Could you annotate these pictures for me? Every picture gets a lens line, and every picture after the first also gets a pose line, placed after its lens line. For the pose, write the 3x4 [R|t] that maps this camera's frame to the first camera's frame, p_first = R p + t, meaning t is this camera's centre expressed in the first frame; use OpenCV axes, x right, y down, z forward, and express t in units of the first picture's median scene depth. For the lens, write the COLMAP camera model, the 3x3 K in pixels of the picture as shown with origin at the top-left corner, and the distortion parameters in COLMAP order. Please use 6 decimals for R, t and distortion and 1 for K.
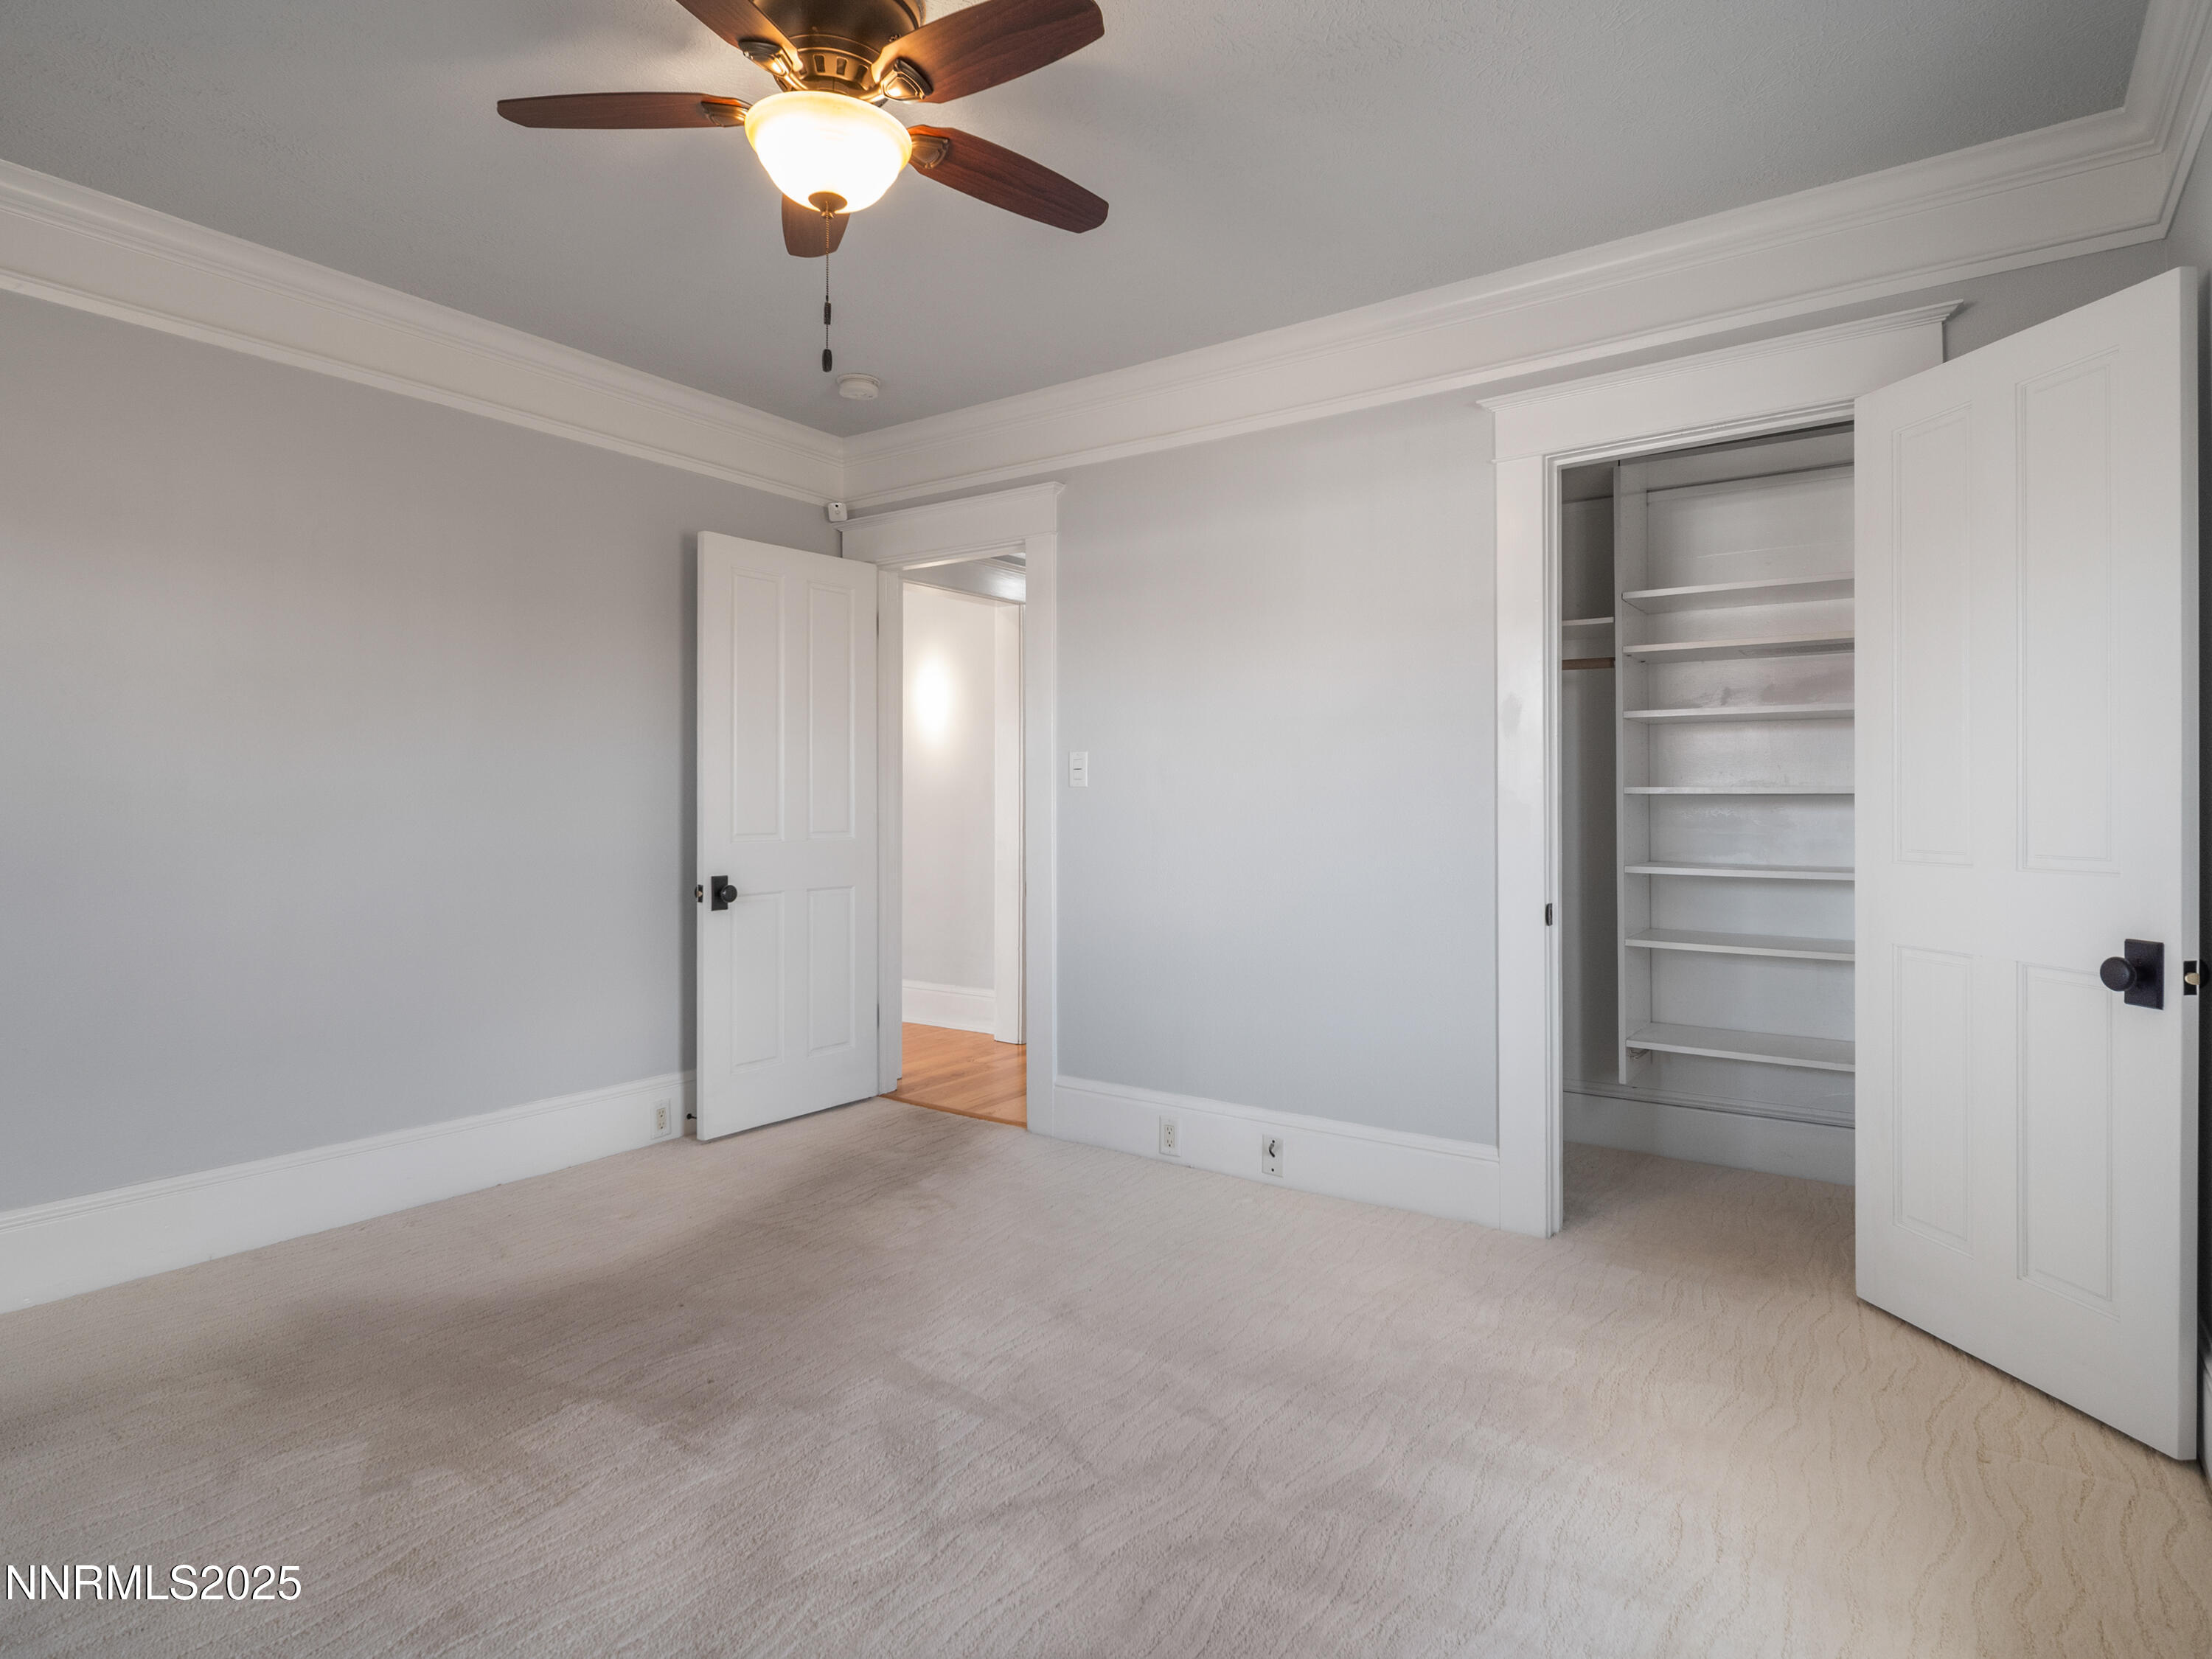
lens RADIAL K [[1255.3, 0, 1102.9], [0, 1255.3, 791.4], [0, 0, 1]] dist [-0.001164, -0.000193]
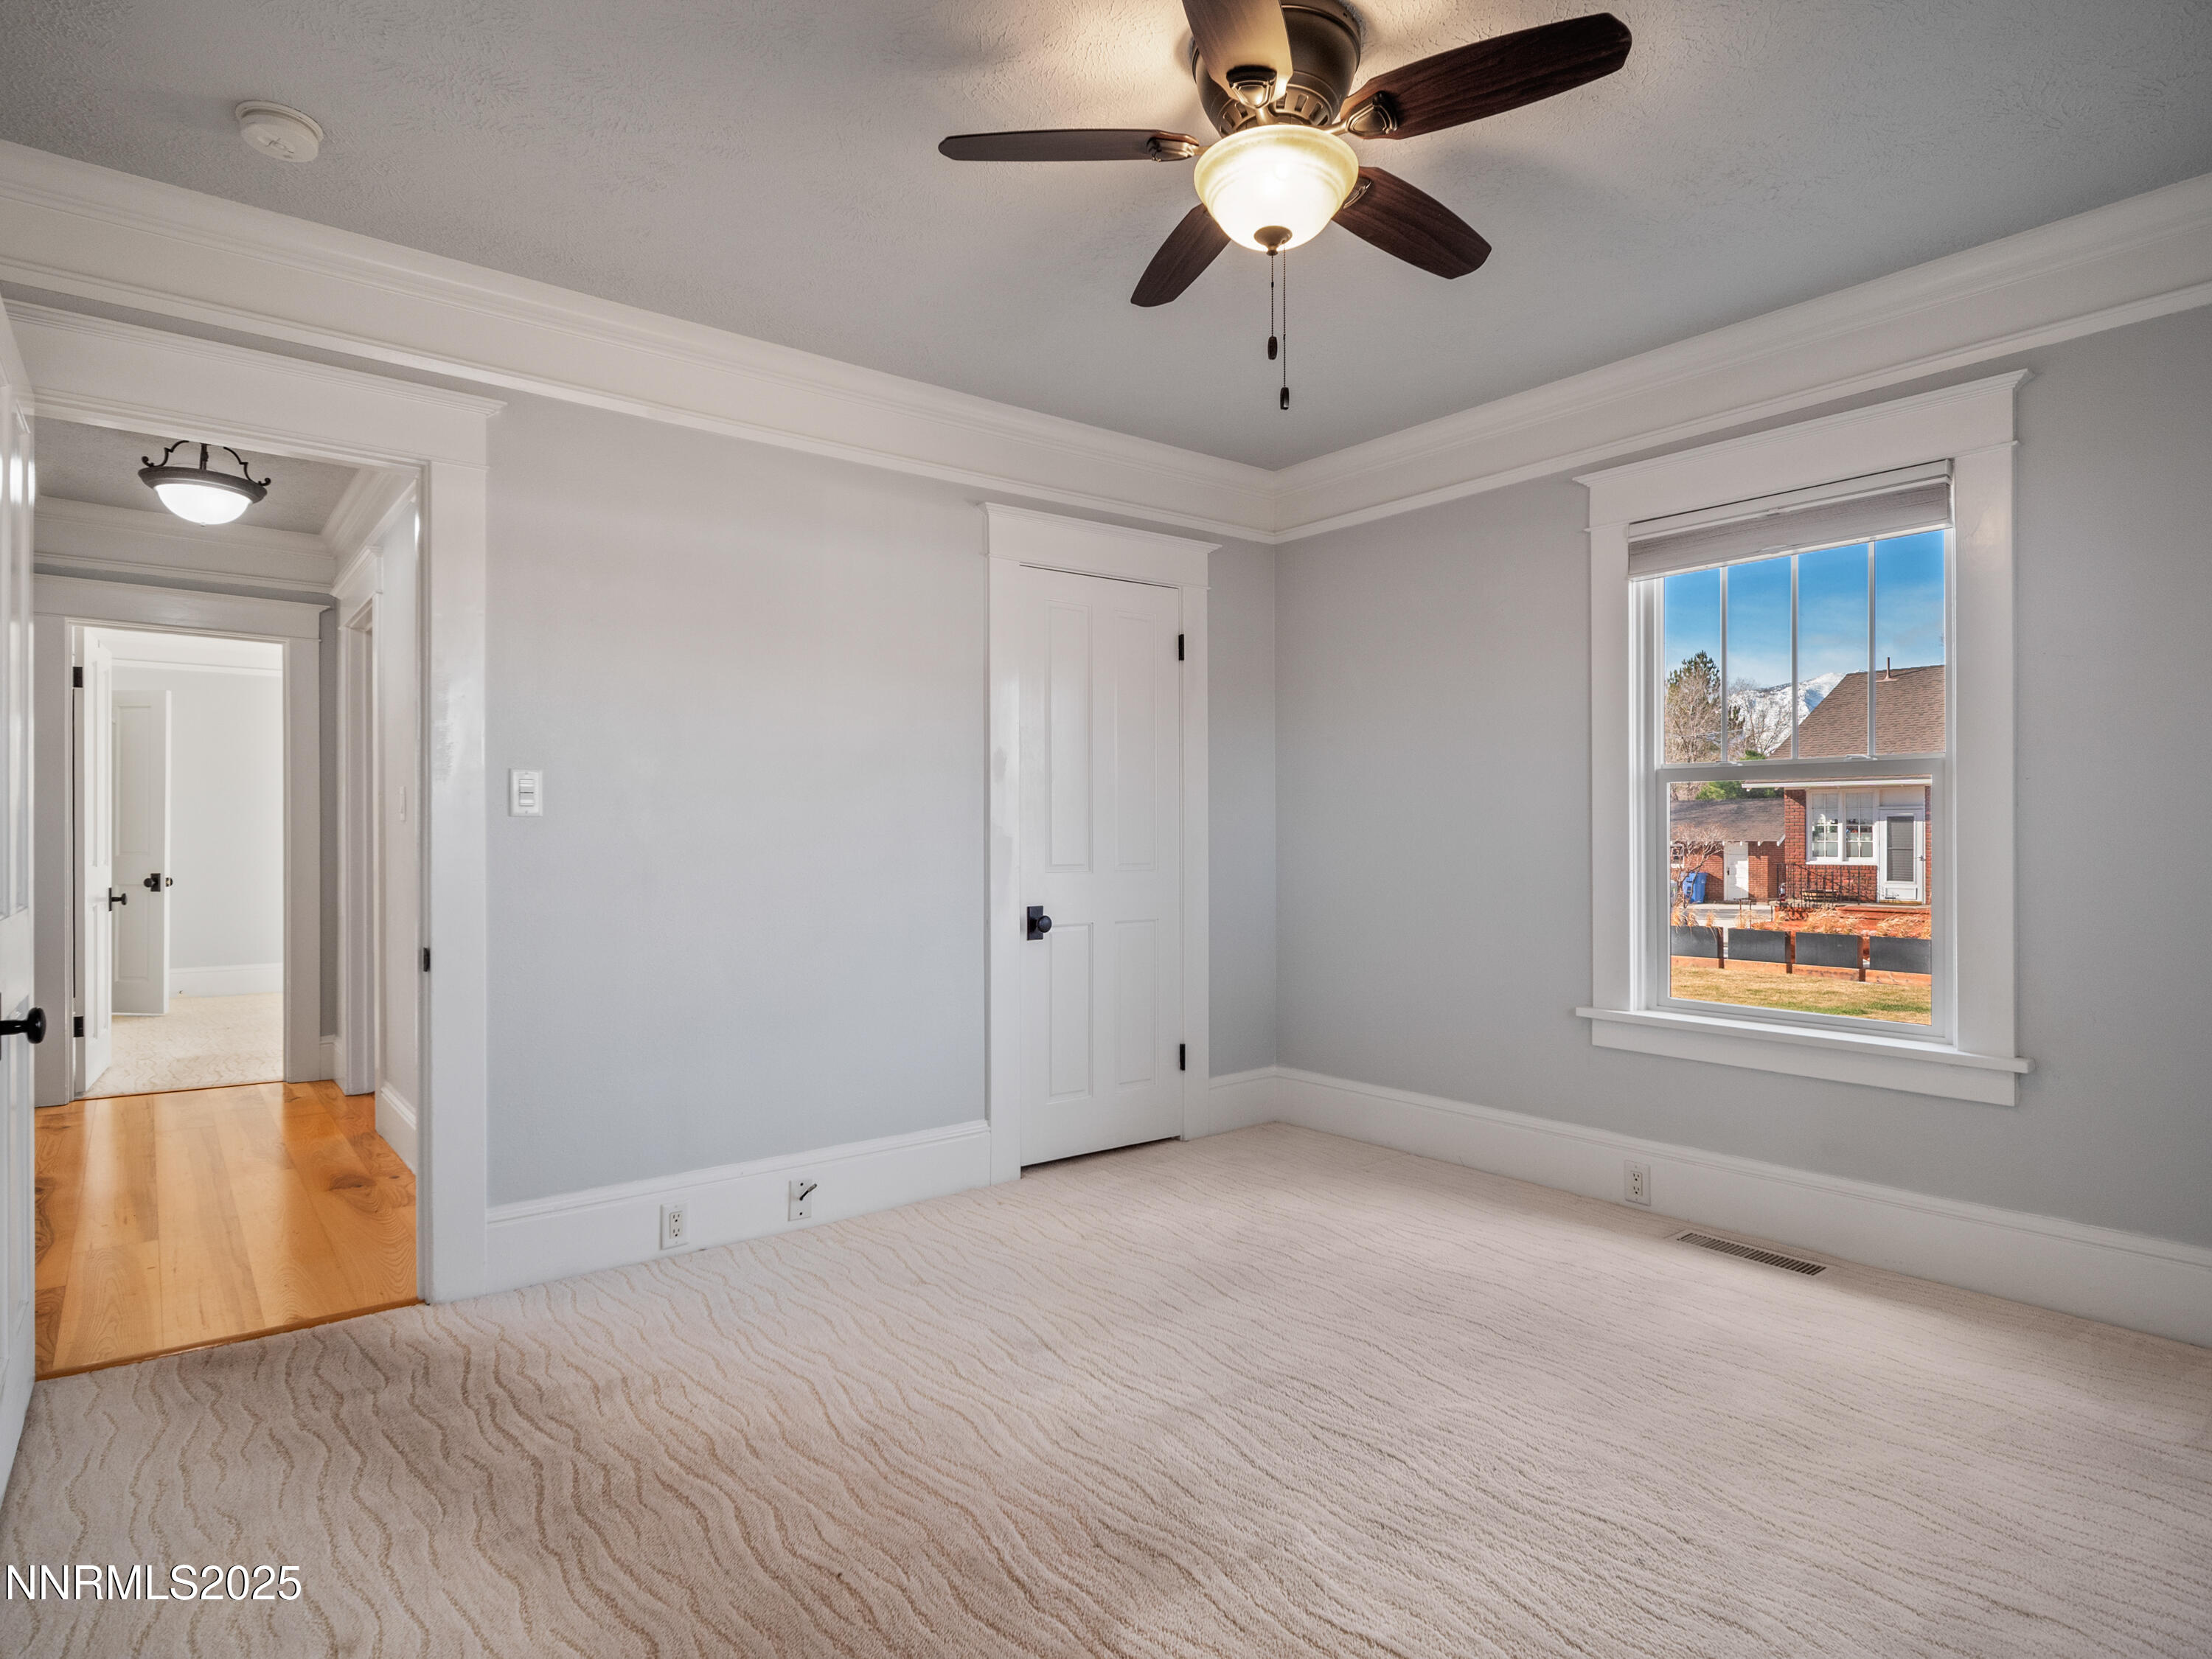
lens RADIAL K [[1230.7, 0, 1106.0], [0, 1230.7, 829.5], [0, 0, 1]] dist [-0.008156, -0.001309]
pose [[0.245886, 0.006078, 0.969280, -0.724607], [-0.005632, 0.999972, -0.004842, 0.006950], [-0.969282, -0.004268, 0.245913, 0.534084]]
